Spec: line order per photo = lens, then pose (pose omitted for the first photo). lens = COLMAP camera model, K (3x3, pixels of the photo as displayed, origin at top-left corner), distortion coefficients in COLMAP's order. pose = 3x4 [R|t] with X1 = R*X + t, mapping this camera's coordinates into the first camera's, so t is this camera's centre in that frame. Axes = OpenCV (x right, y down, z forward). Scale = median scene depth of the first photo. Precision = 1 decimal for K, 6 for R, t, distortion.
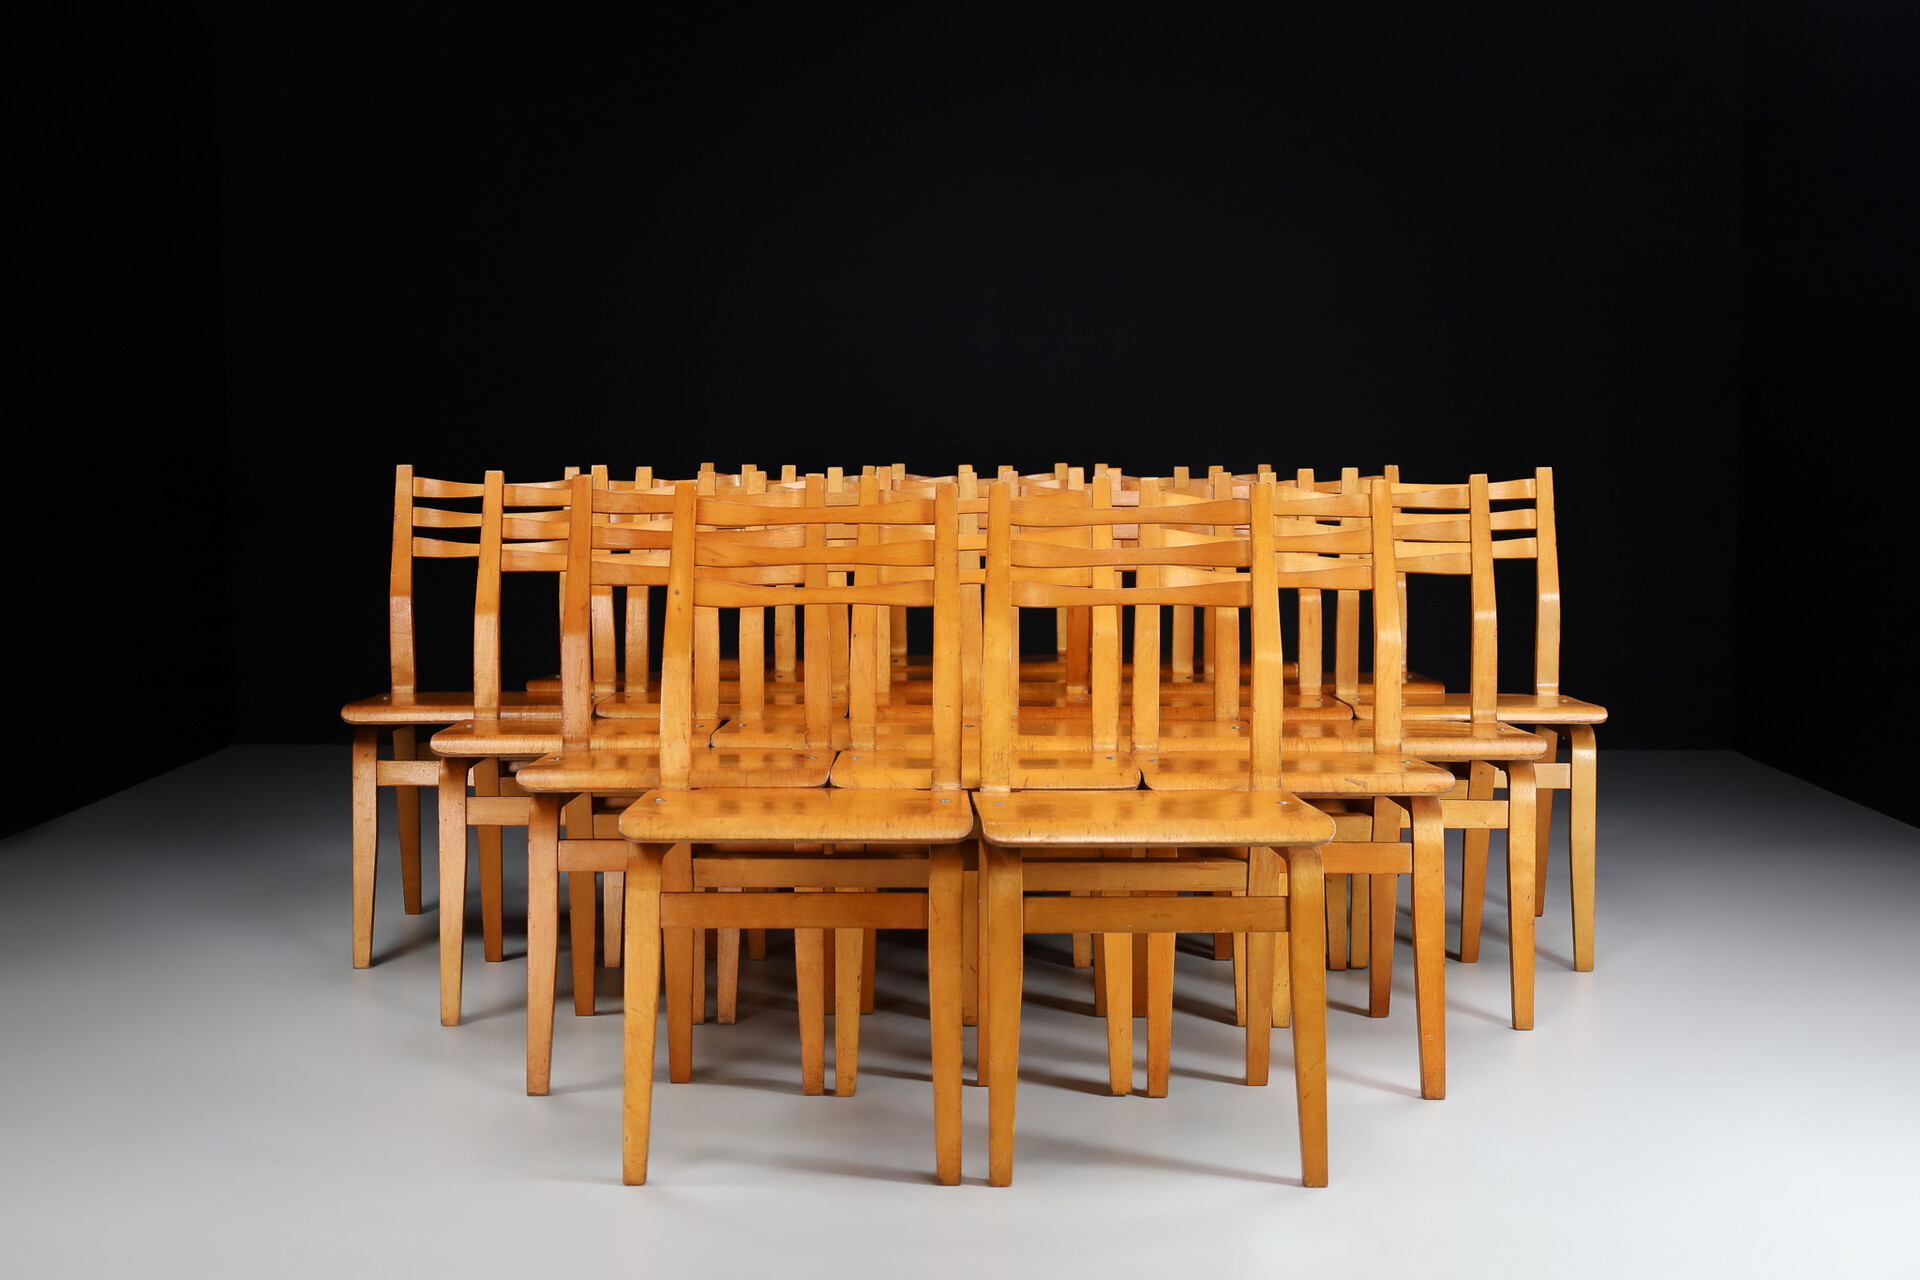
lens RADIAL K [[2524.0, 0, 960.0], [0, 2524.0, 640.0], [0, 0, 1]] dist [0.000820, -0.004647]
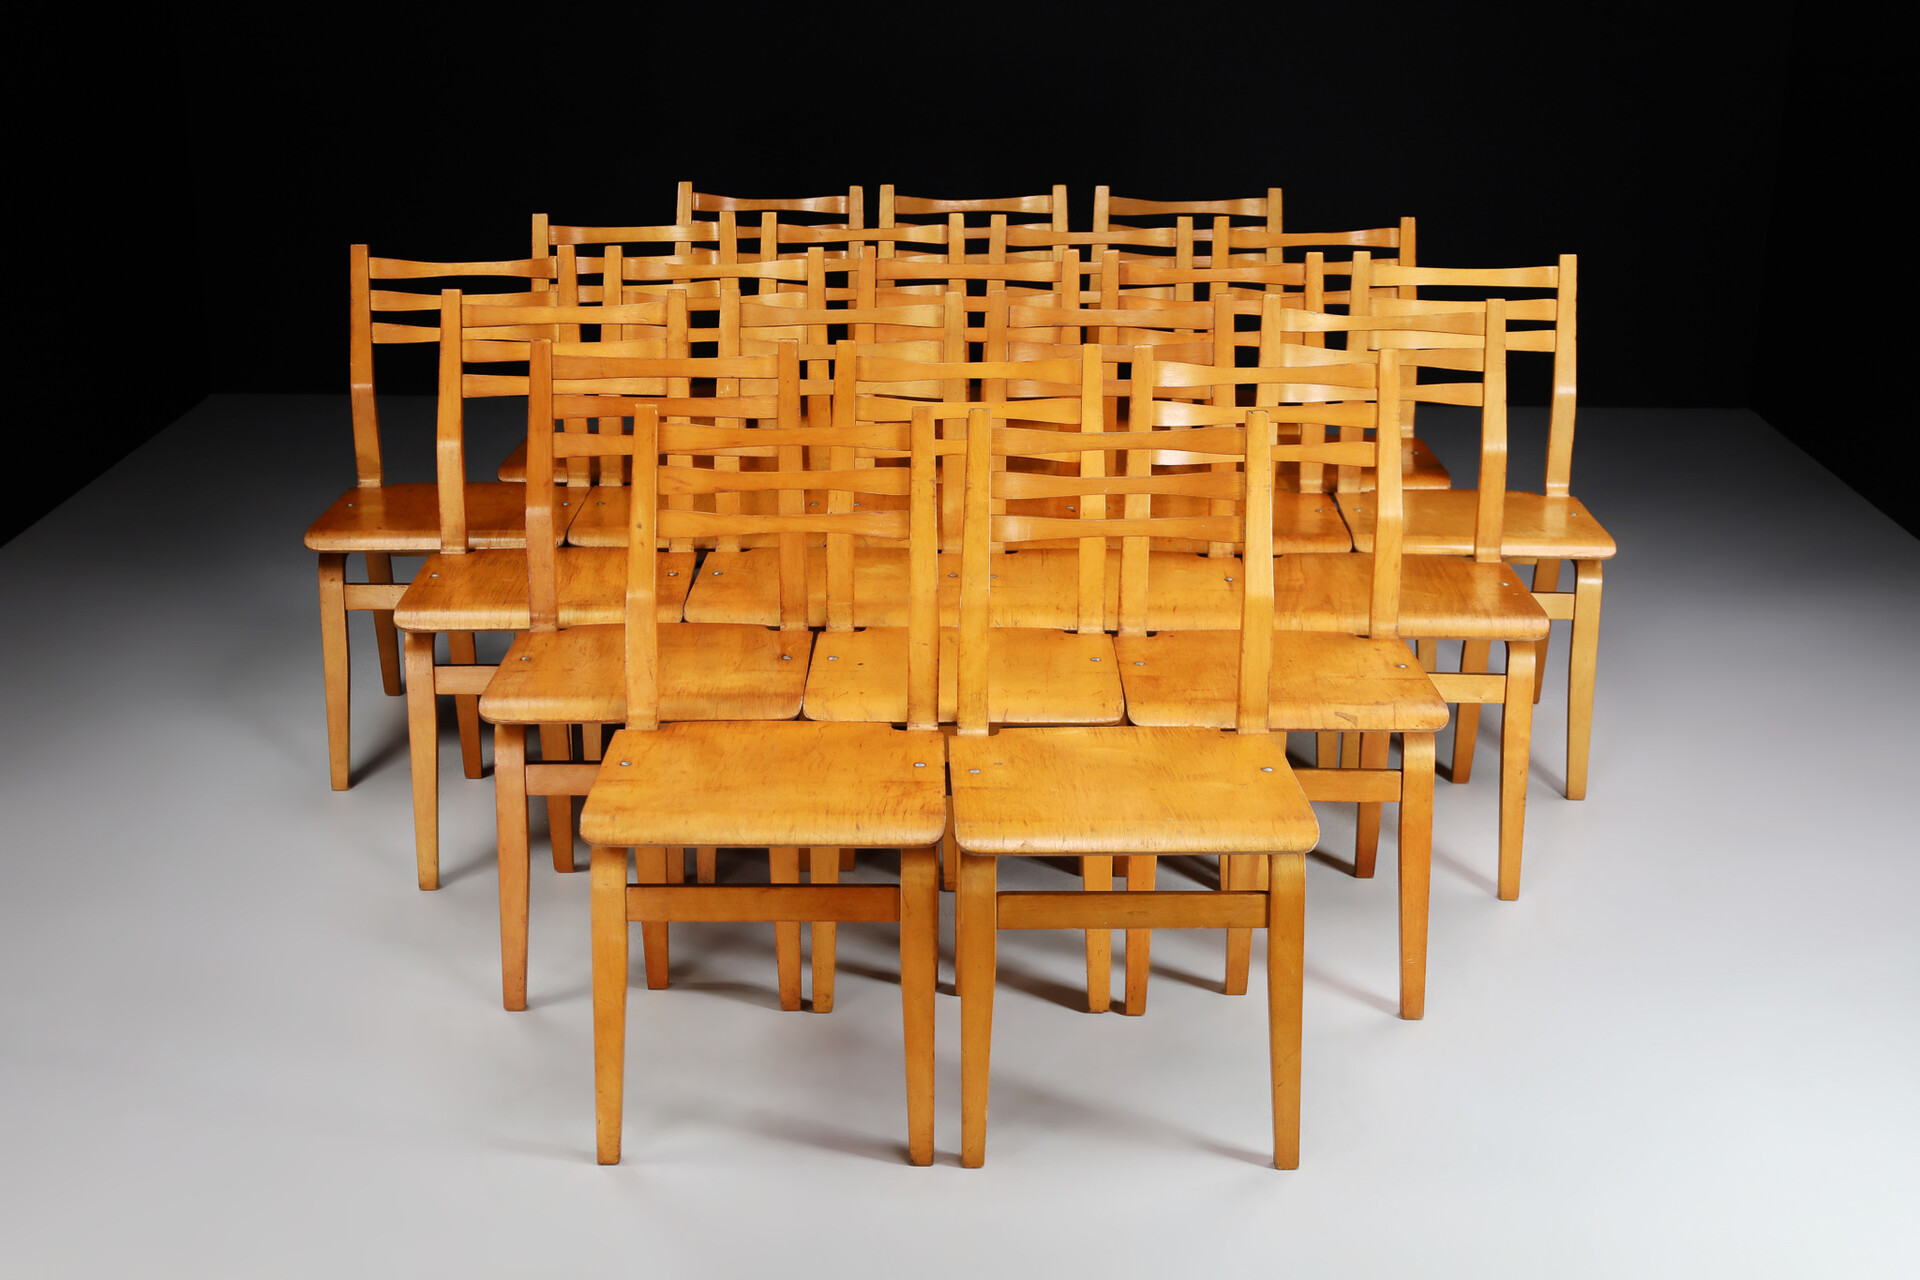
lens RADIAL K [[2524.0, 0, 960.0], [0, 2524.0, 640.0], [0, 0, 1]] dist [0.000820, -0.004647]
pose [[0.999972, 0.004863, -0.005692, 0.011682], [-0.003348, 0.970505, 0.241058, -0.169548], [0.006696, -0.241032, 0.970494, 0.055509]]
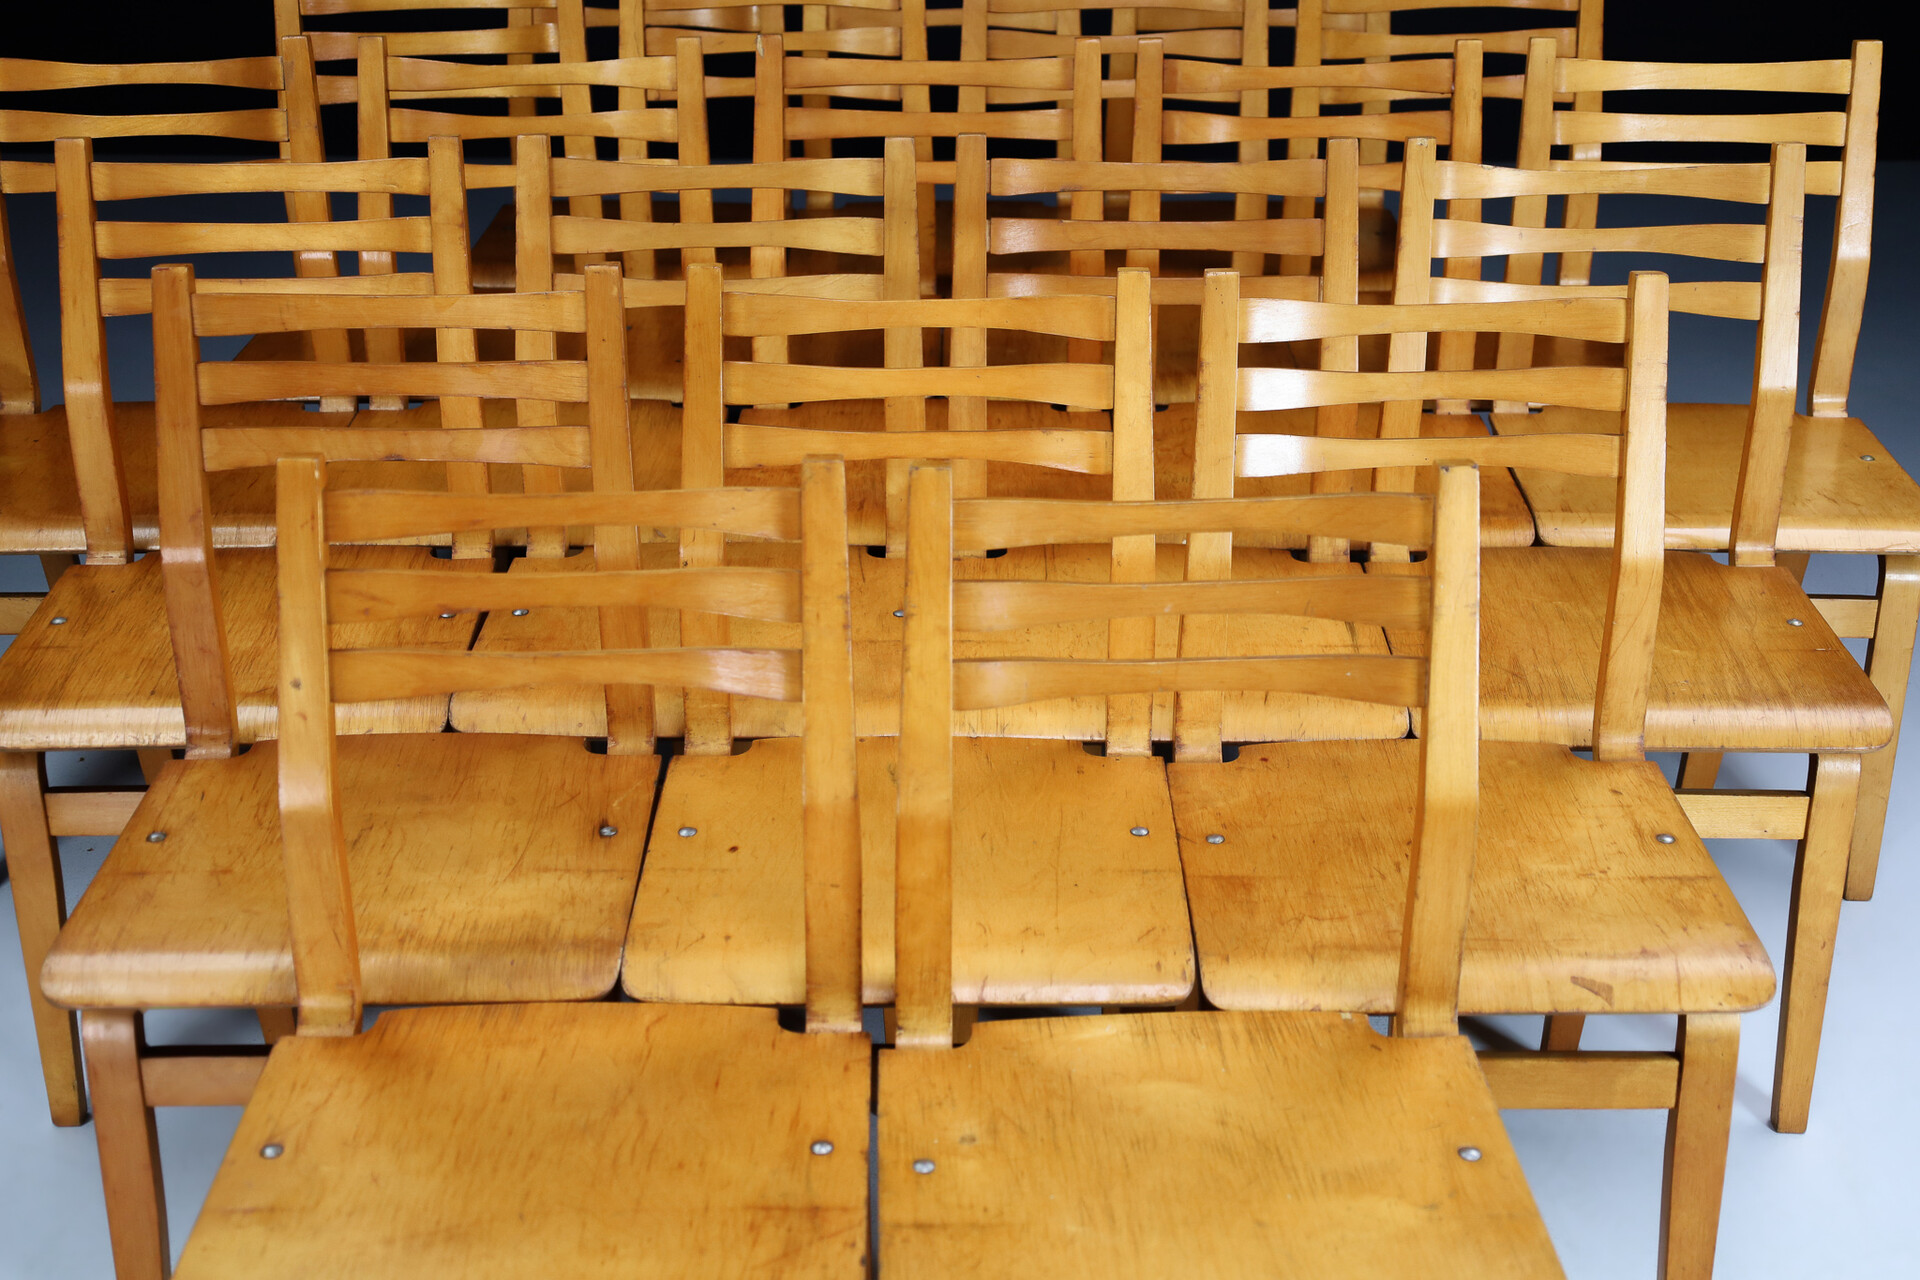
lens RADIAL K [[2451.7, 0, 970.7], [0, 2451.7, 586.8], [0, 0, 1]] dist [0.017676, 0.033464]
pose [[0.999995, -0.003042, -0.001005, 0.020136], [0.003198, 0.928873, 0.370384, -0.180735], [-0.000193, -0.370386, 0.928878, 0.448694]]
